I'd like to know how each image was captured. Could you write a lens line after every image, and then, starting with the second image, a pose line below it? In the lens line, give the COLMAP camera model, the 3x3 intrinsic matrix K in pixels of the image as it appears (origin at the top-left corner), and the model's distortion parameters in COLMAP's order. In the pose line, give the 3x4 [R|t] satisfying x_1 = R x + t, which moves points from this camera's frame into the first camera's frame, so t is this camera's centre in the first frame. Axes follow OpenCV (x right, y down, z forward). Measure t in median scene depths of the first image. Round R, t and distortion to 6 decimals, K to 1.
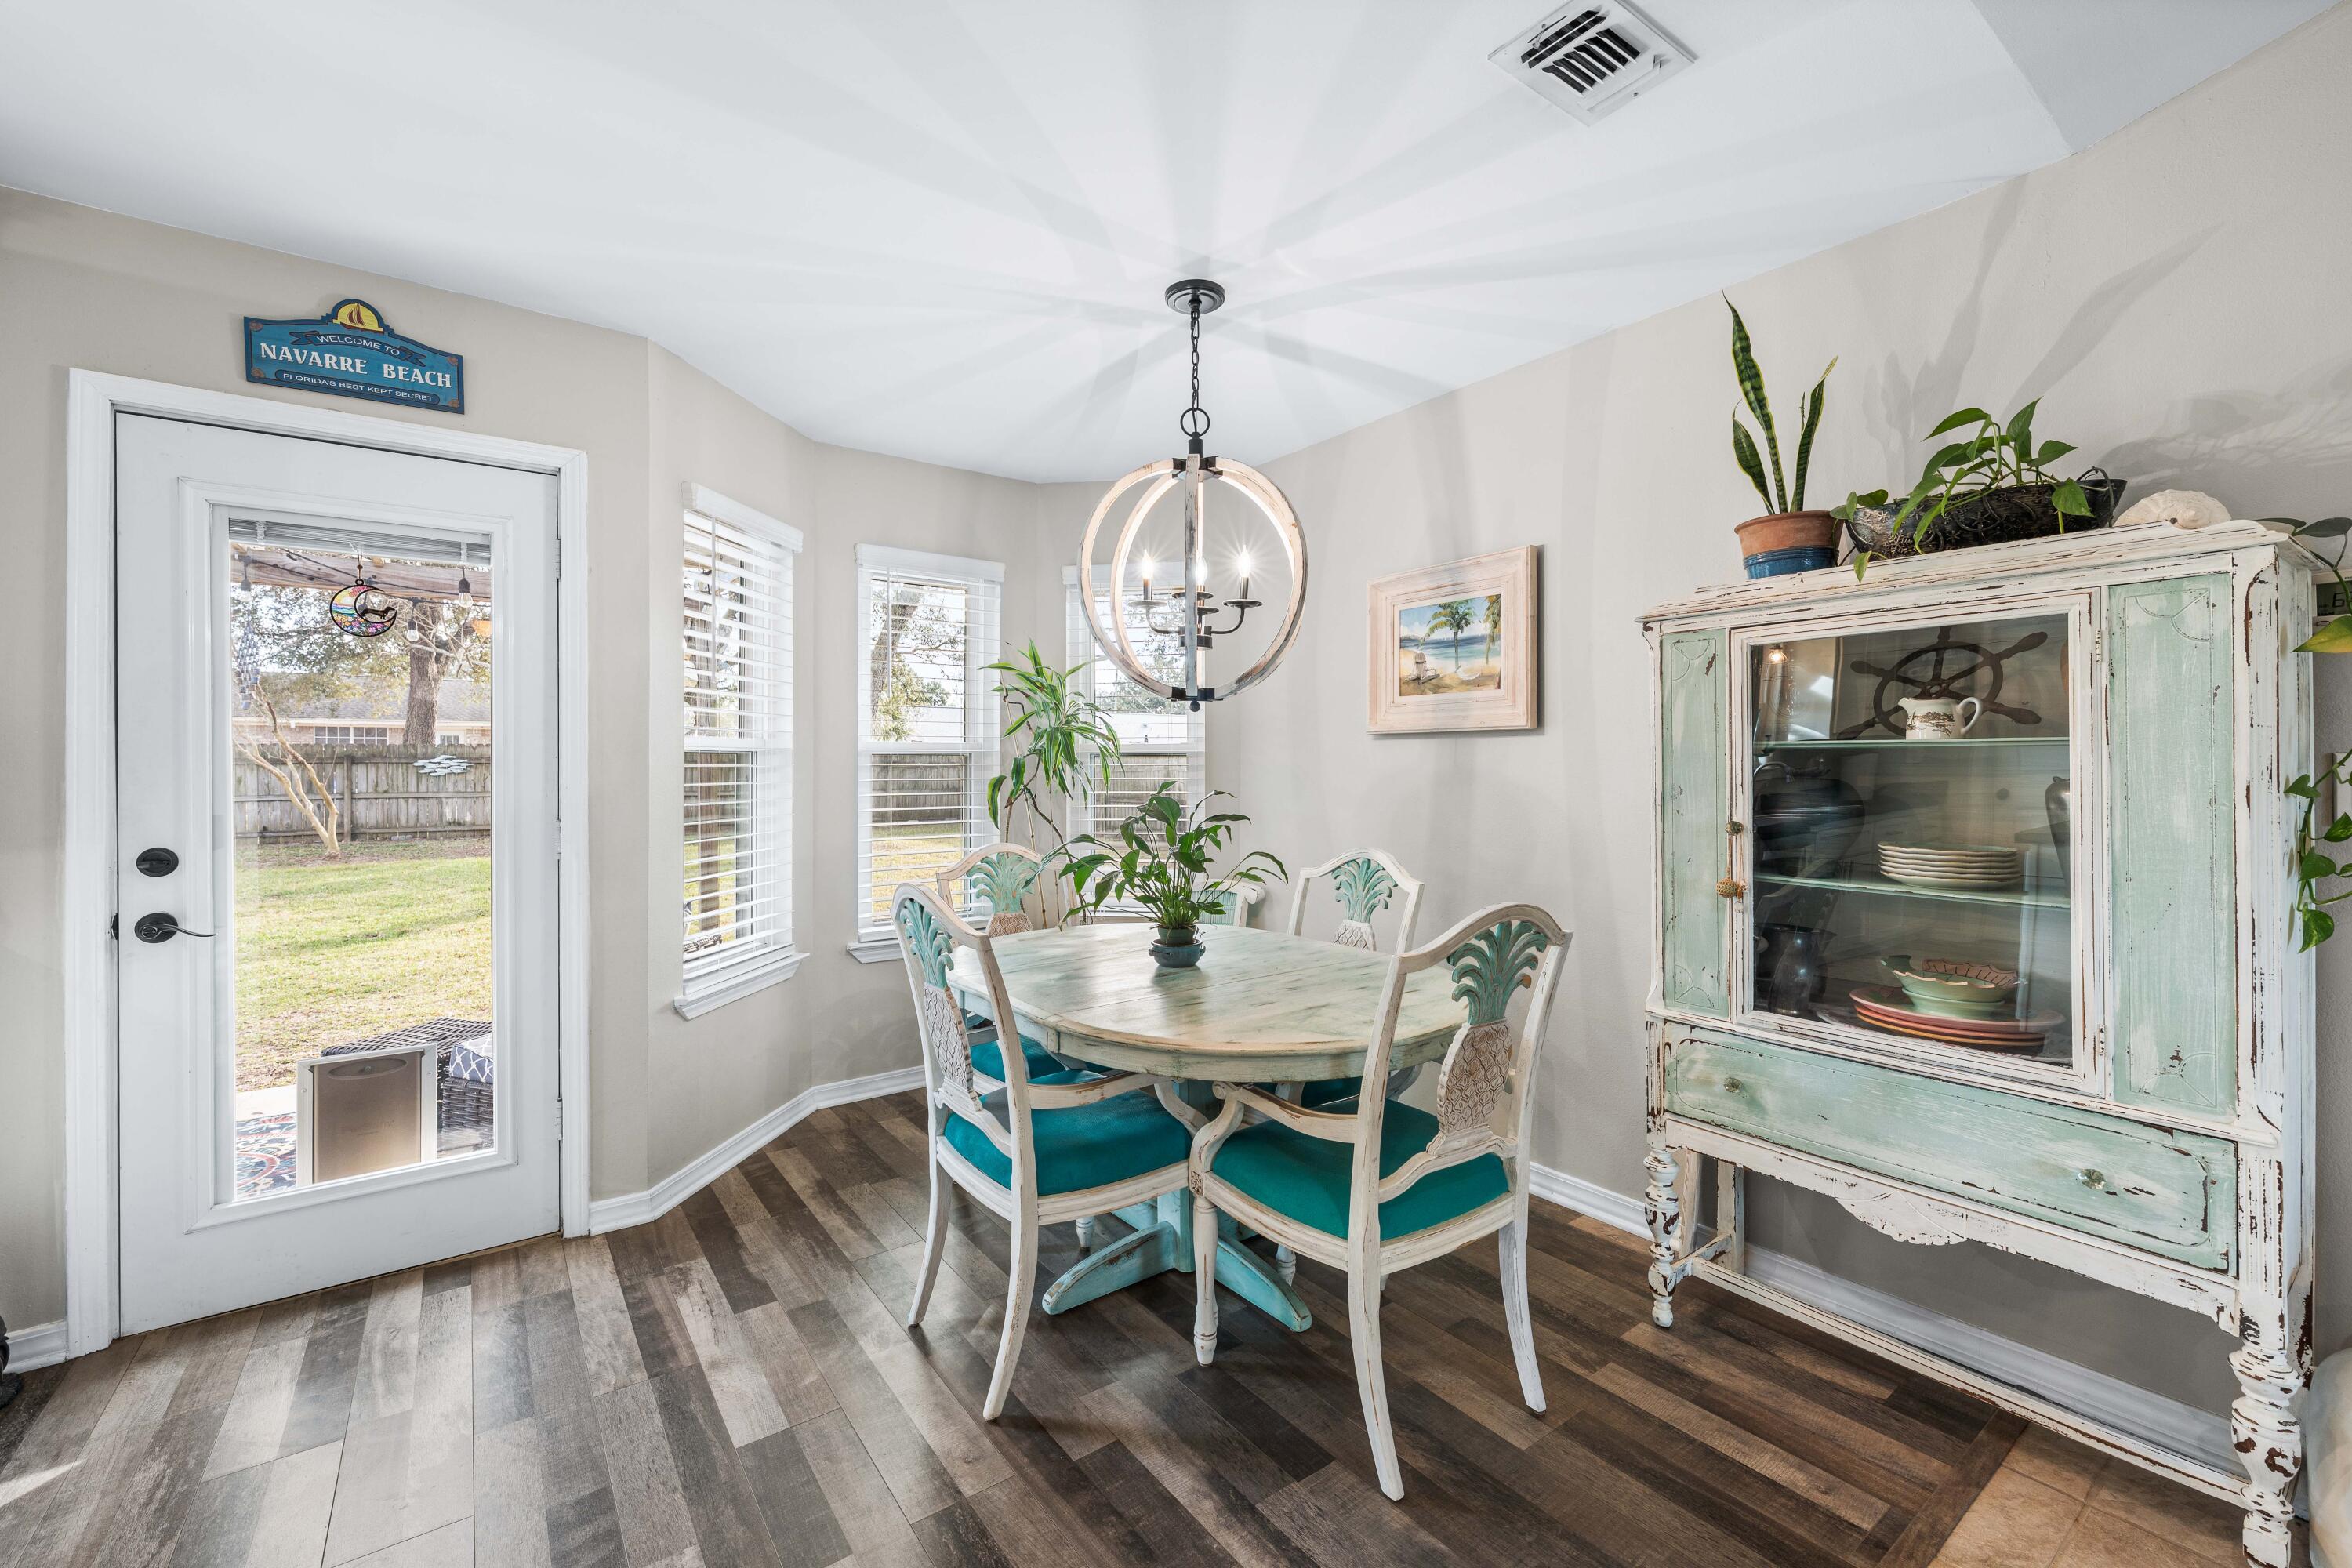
lens RADIAL K [[971.2, 0, 1174.9], [0, 971.2, 765.7], [0, 0, 1]] dist [0.000280, -0.000387]
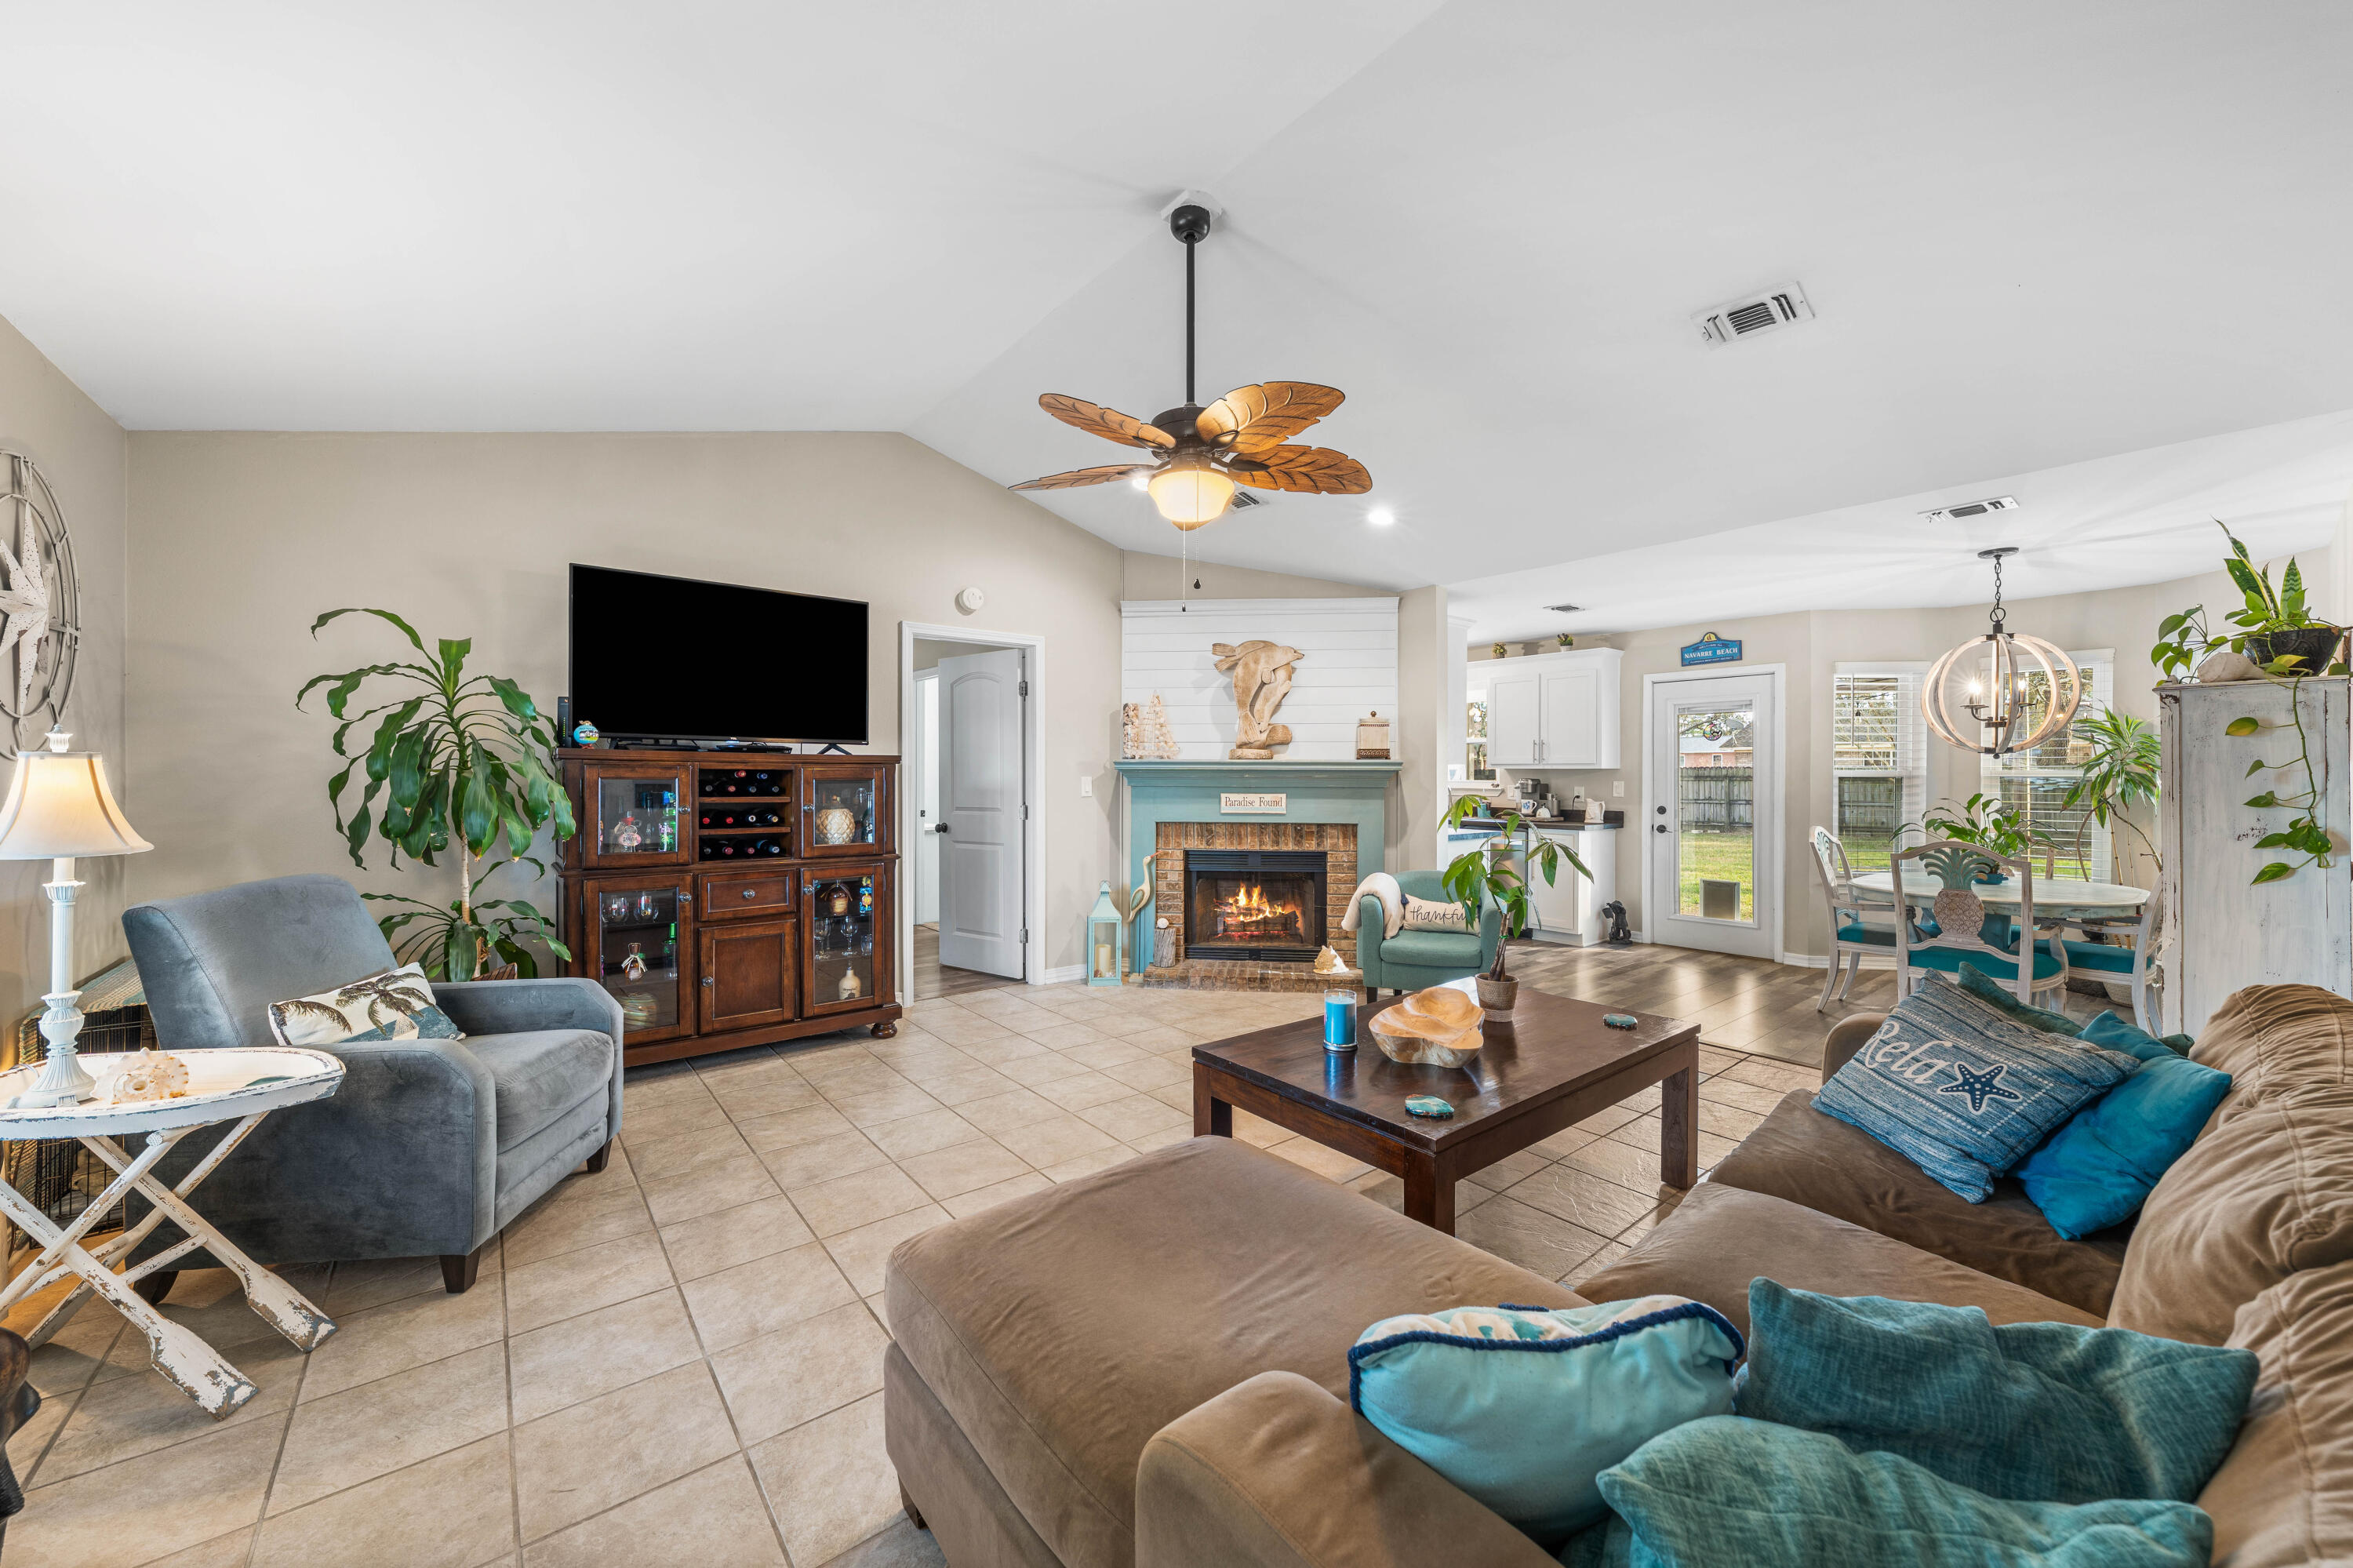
lens RADIAL K [[872.0, 0, 1169.7], [0, 872.0, 776.8], [0, 0, 1]] dist [0.000425, -0.000025]
pose [[0.046777, 0.000275, -0.998905, 1.929666], [-0.004126, 0.999991, 0.000082, -0.013186], [0.998897, 0.004117, 0.046778, -0.881095]]
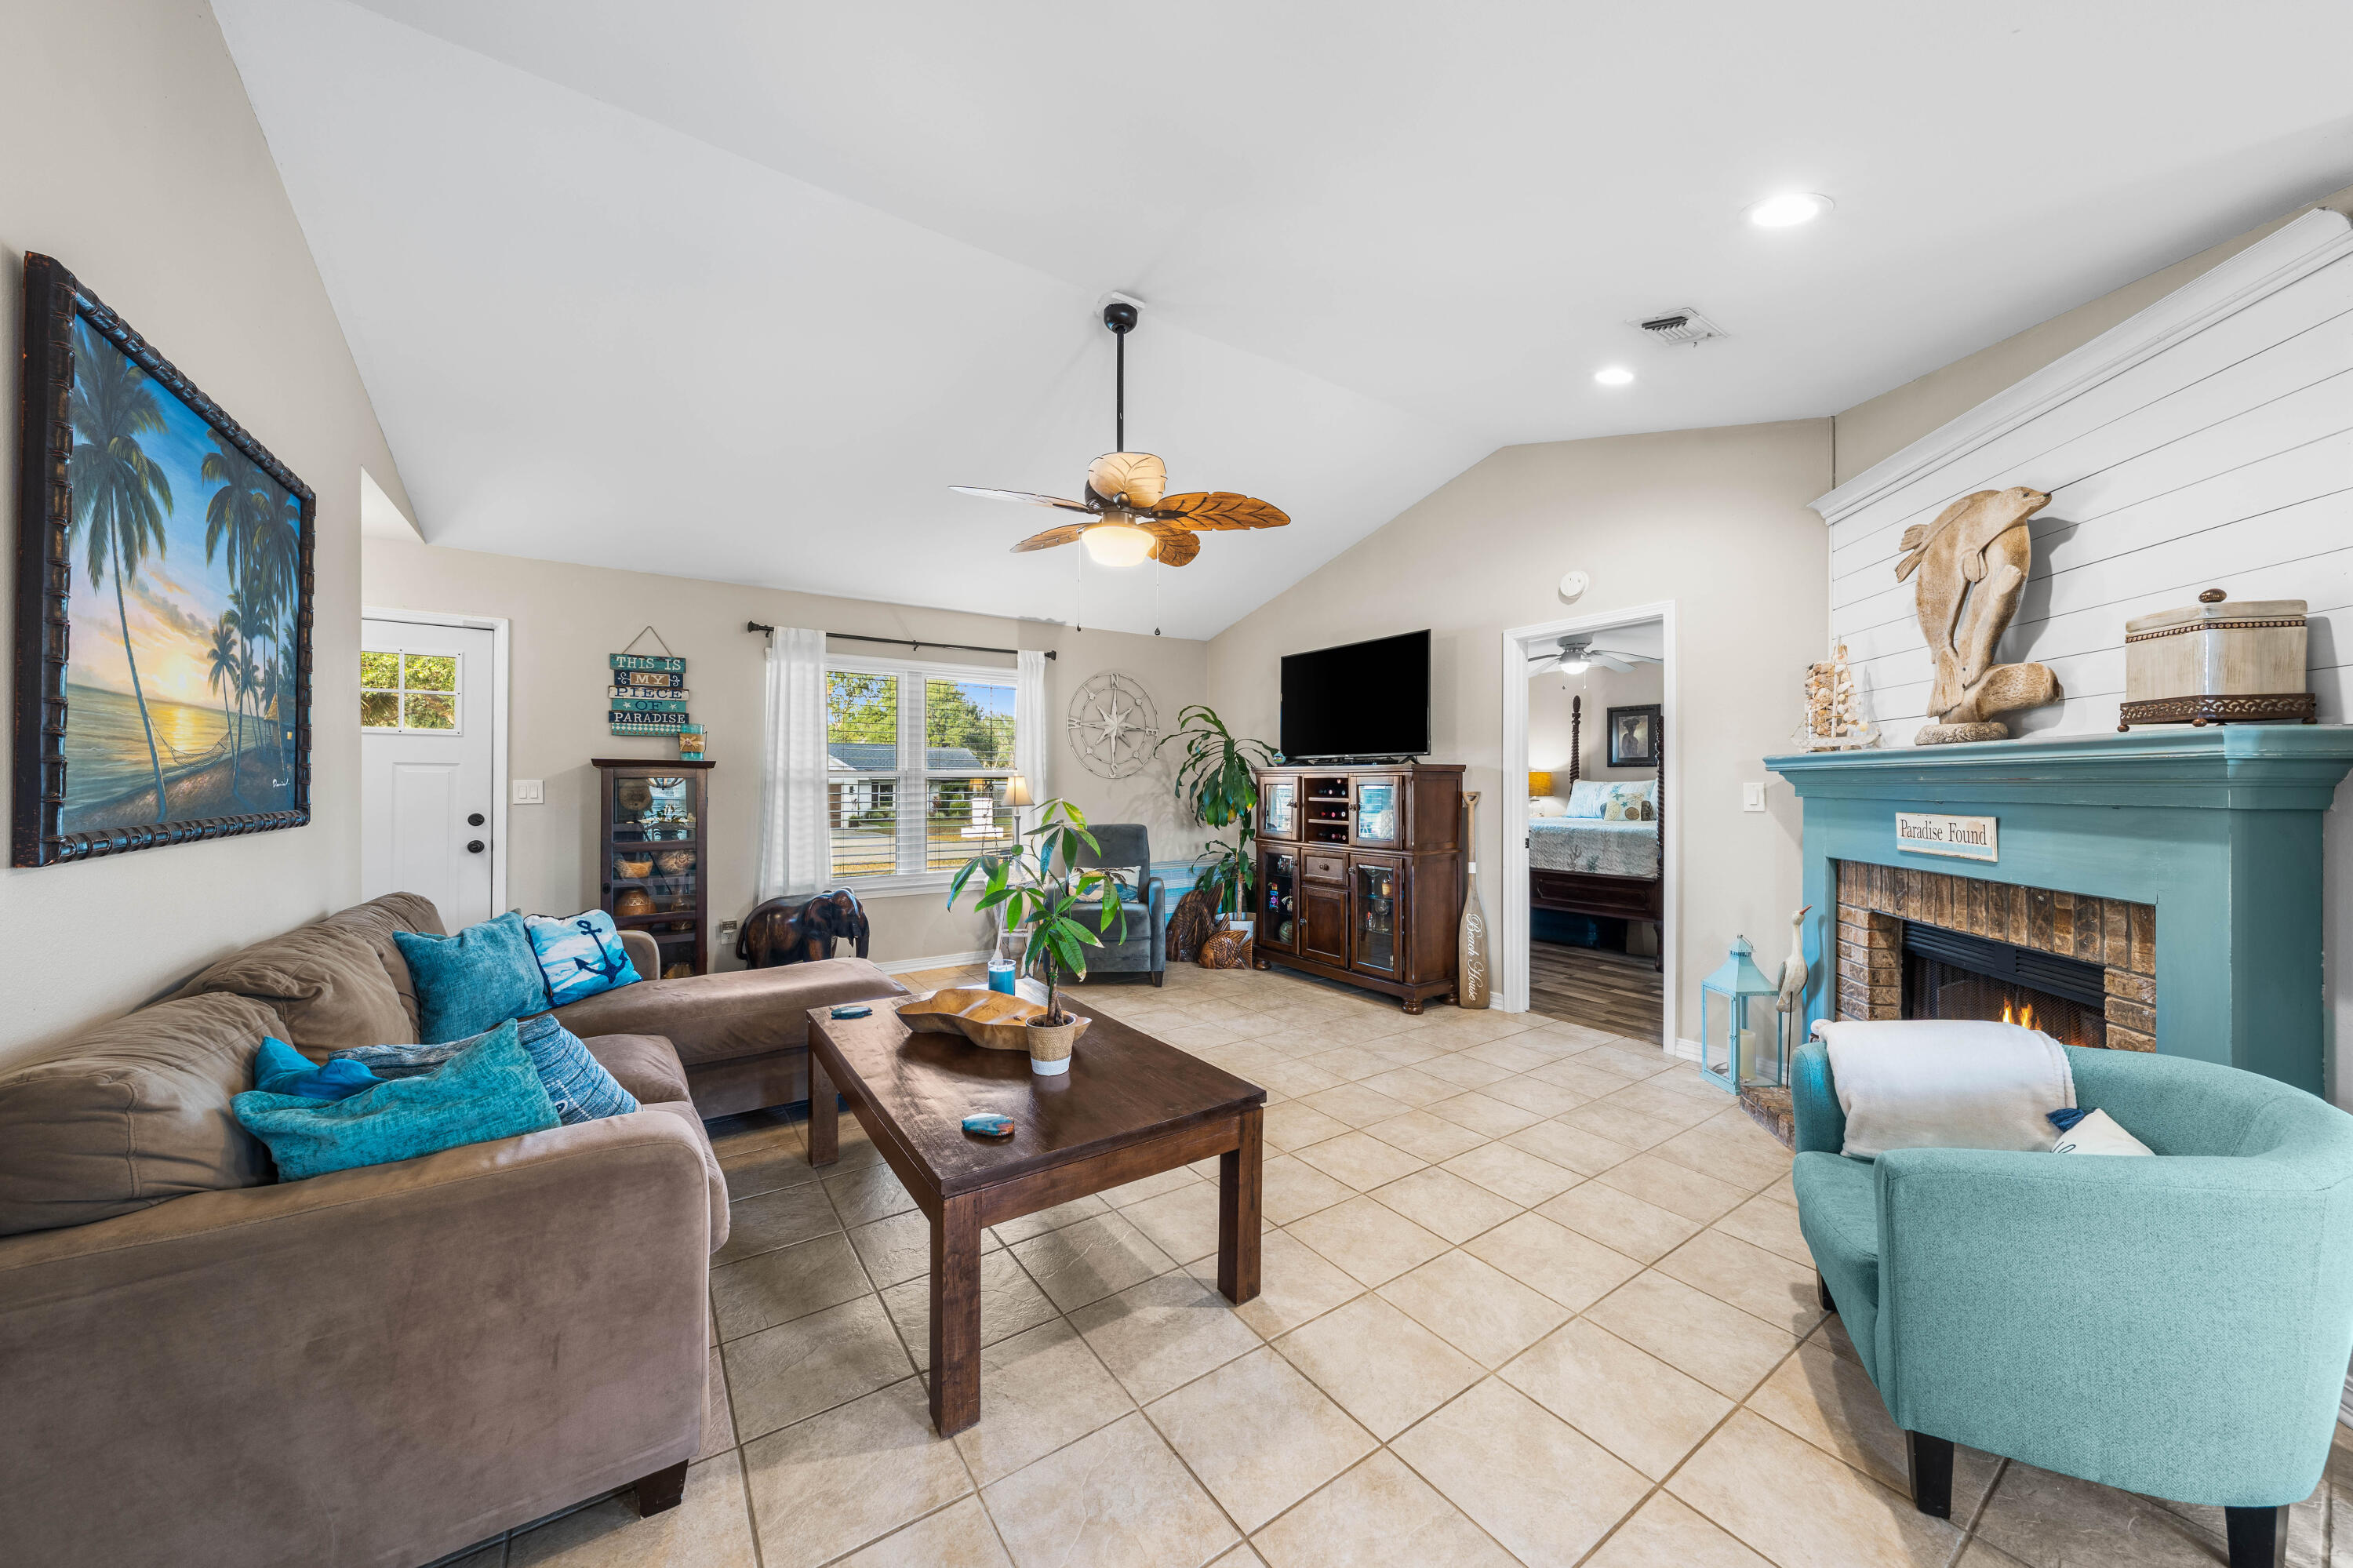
lens RADIAL K [[809.3, 0, 1176.5], [0, 809.3, 784.0], [0, 0, 1]] dist [-0.001740, -0.000094]
pose [[-0.999457, -0.002091, 0.032879, 0.501709], [-0.002107, 0.999998, -0.000467, -0.006276], [-0.032878, -0.000536, -0.999459, 0.620025]]
